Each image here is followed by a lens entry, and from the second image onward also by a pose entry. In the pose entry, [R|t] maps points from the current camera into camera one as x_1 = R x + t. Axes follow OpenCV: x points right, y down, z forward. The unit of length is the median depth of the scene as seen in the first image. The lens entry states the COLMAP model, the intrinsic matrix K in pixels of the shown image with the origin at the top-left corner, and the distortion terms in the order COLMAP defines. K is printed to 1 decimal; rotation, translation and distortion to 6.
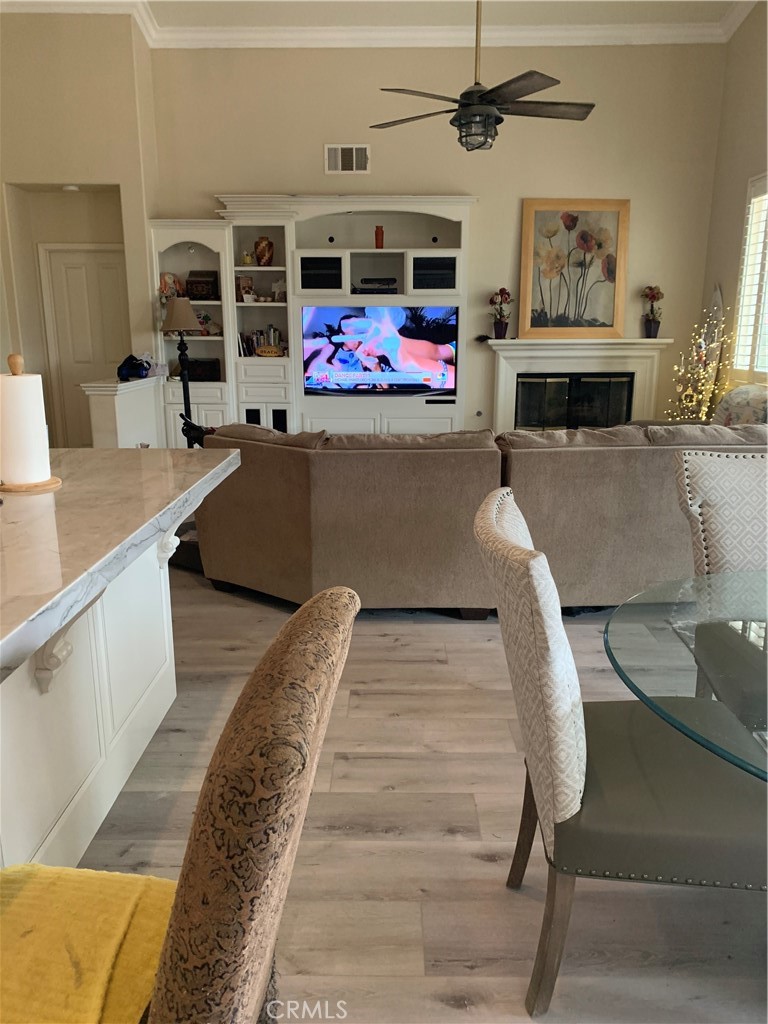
lens RADIAL K [[783.0, 0, 388.6], [0, 783.0, 510.0], [0, 0, 1]] dist [0.004361, 0.010373]
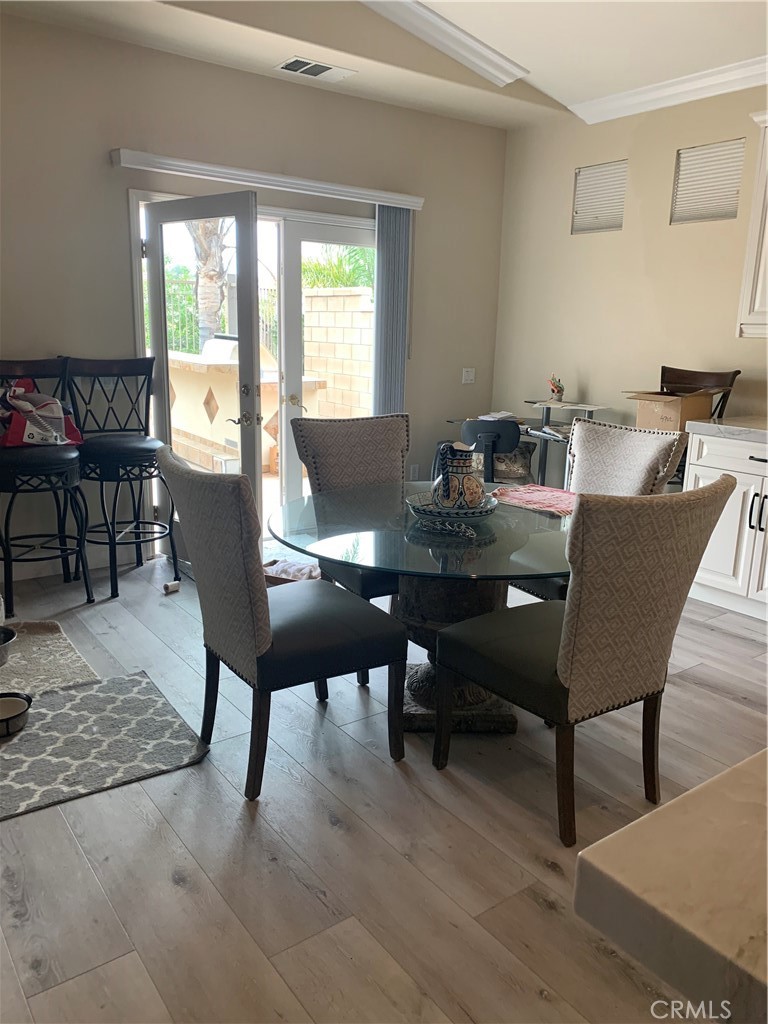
lens RADIAL K [[783.0, 0, 384.8], [0, 783.0, 510.8], [0, 0, 1]] dist [0.004361, 0.010373]
pose [[-0.590812, -0.195775, 0.782696, -0.155453], [0.156032, 0.924073, 0.348917, -0.125558], [-0.791577, 0.328270, -0.515407, 0.555160]]
